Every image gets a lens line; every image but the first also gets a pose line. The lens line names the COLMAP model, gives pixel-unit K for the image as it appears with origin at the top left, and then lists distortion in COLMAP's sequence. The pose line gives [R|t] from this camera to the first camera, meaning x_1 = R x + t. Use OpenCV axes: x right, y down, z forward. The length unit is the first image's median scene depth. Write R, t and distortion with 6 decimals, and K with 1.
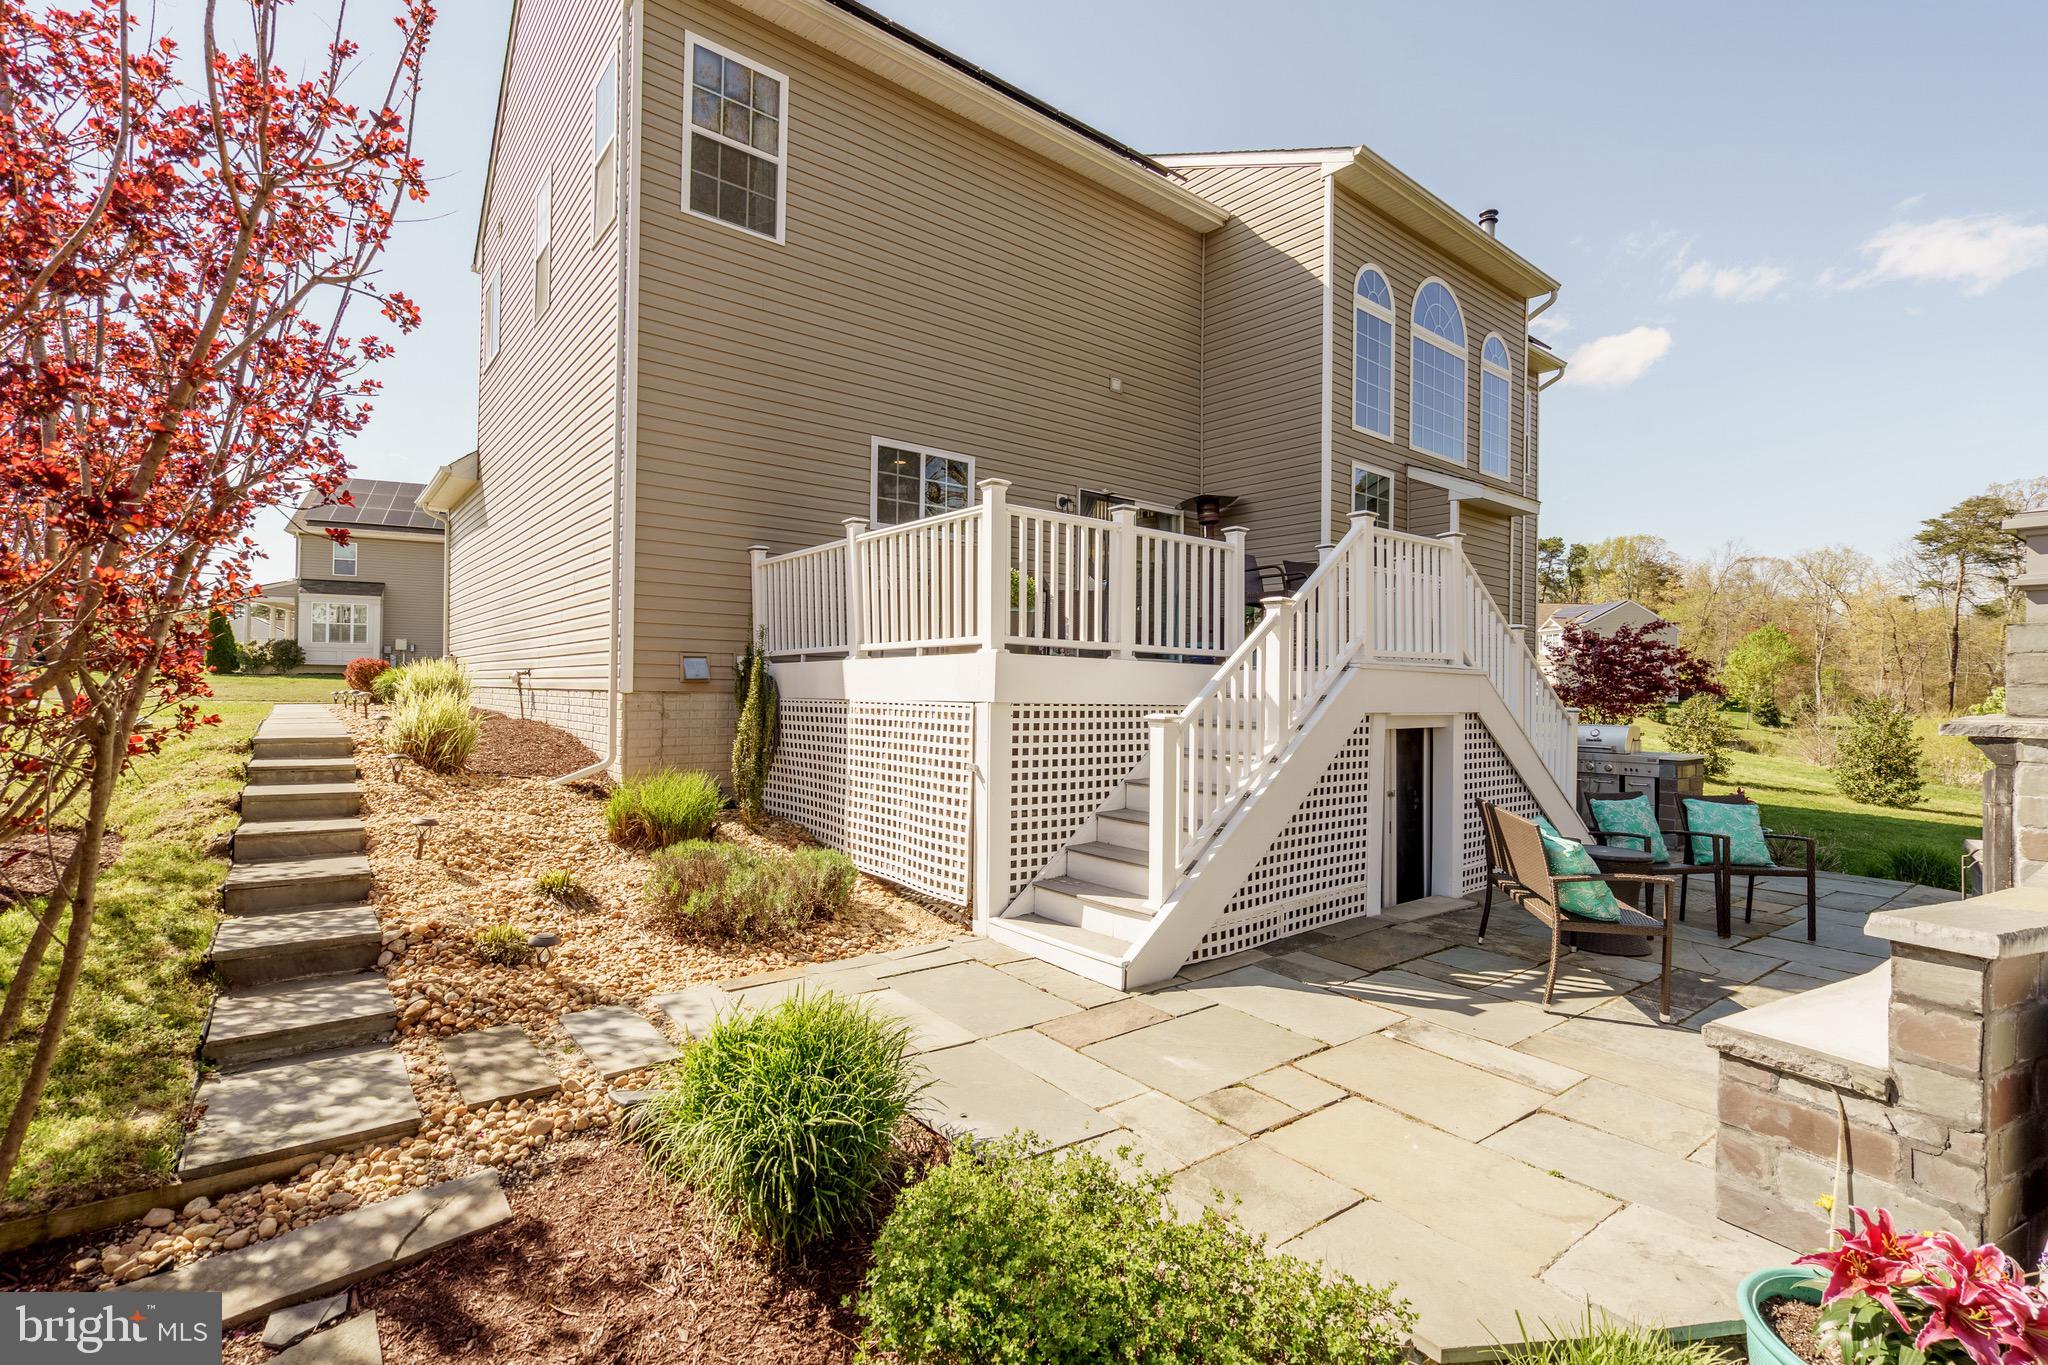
lens RADIAL K [[935.4, 0, 1027.8], [0, 935.4, 684.7], [0, 0, 1]] dist [-0.003293, -0.000299]
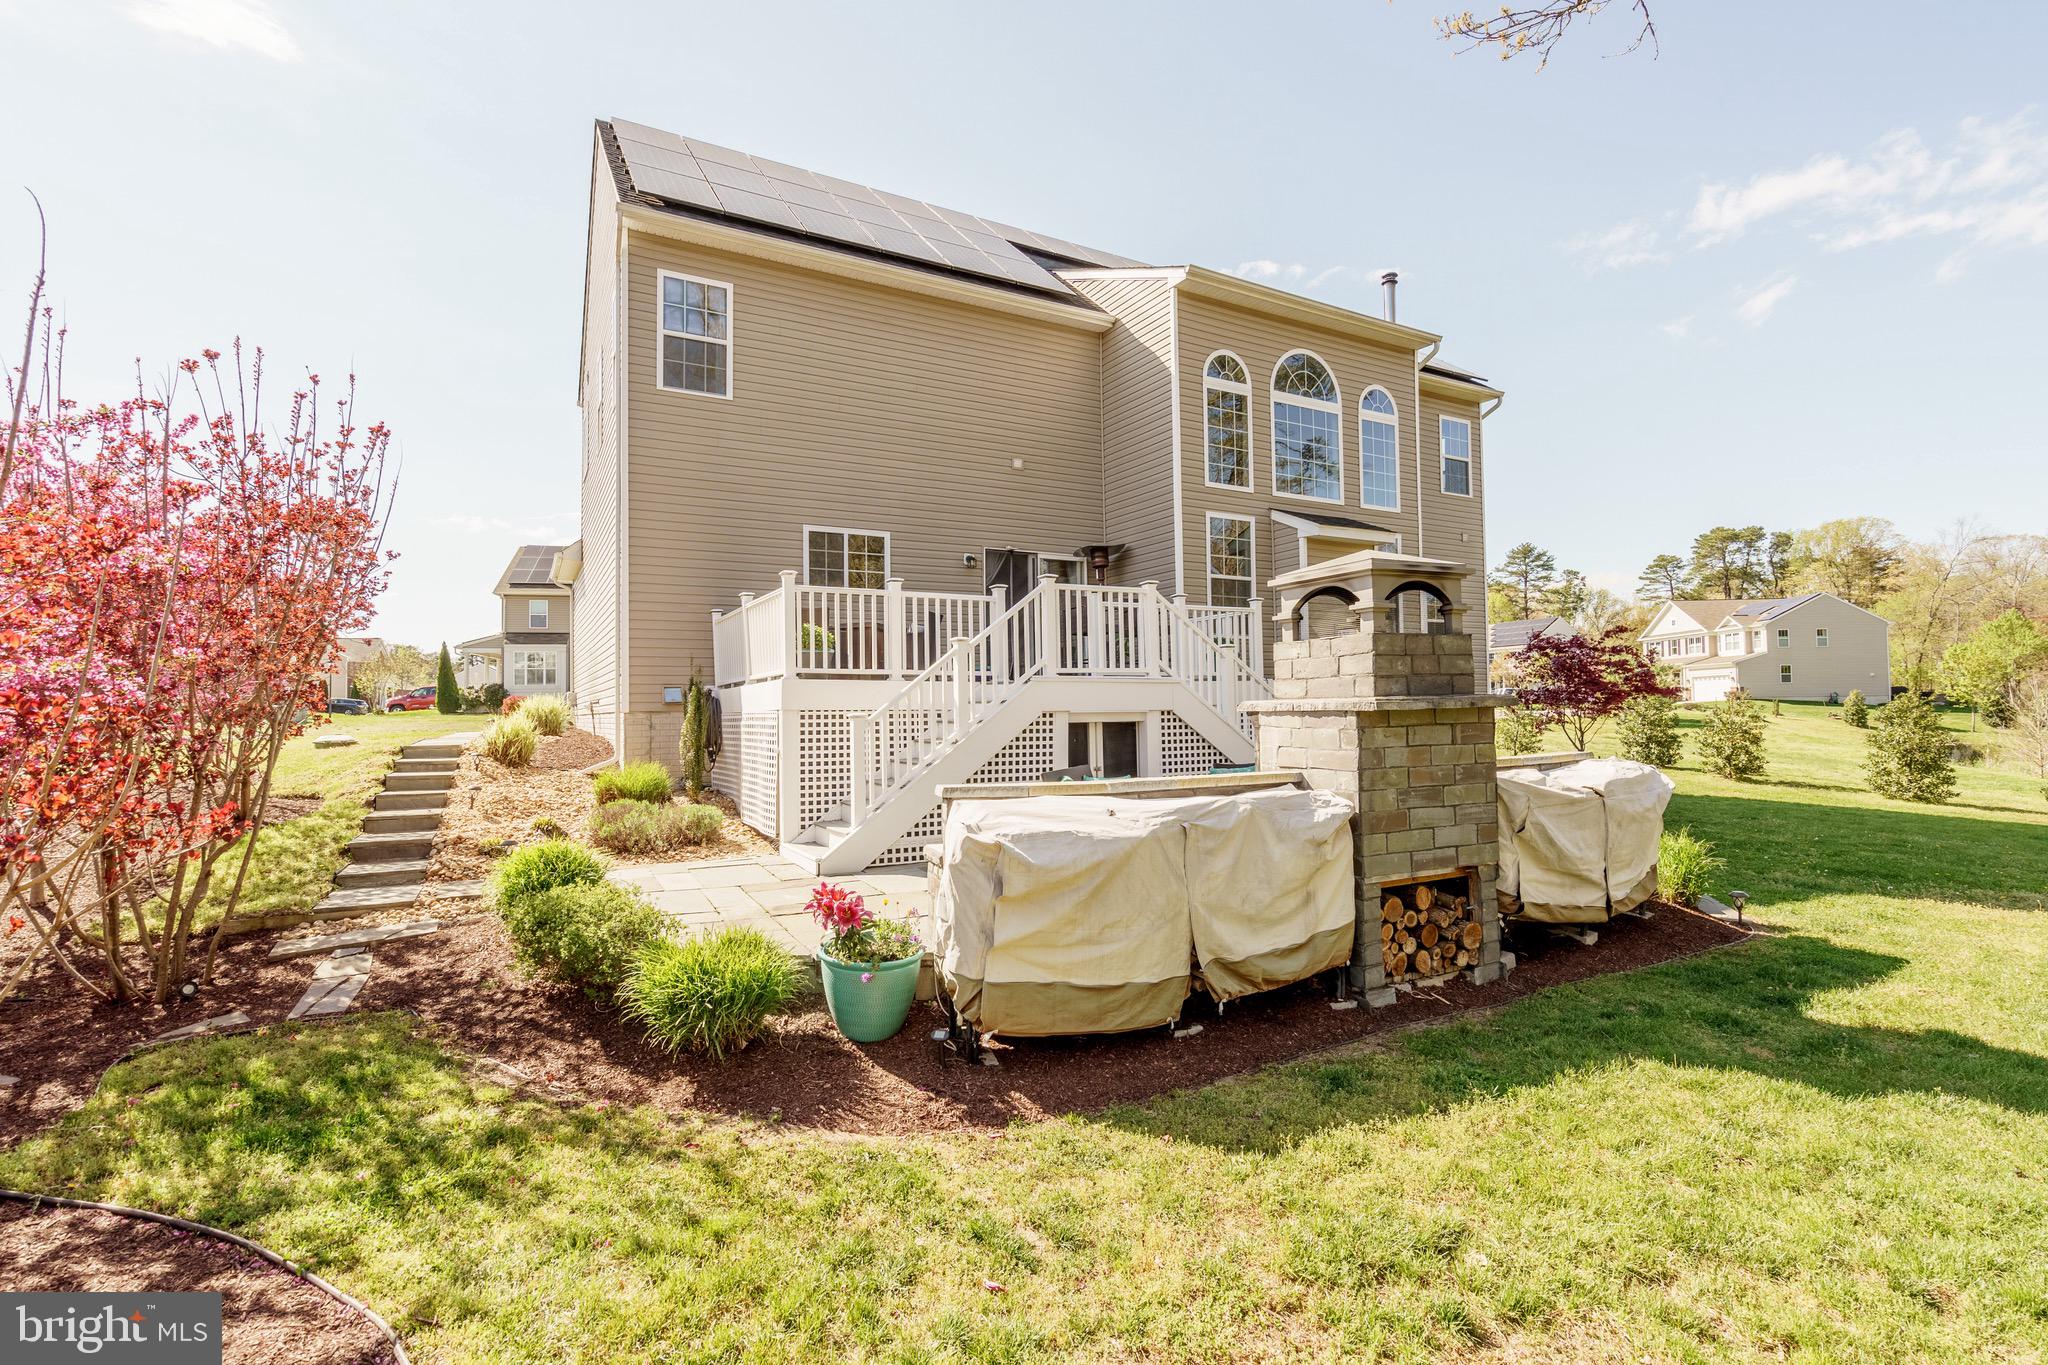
lens RADIAL K [[935.4, 0, 1021.1], [0, 935.4, 686.4], [0, 0, 1]] dist [-0.003293, -0.000299]
pose [[0.984081, -0.031300, -0.174943, 0.443017], [0.027397, 0.999320, -0.024679, 0.020331], [0.175596, 0.019493, 0.984269, -0.353464]]
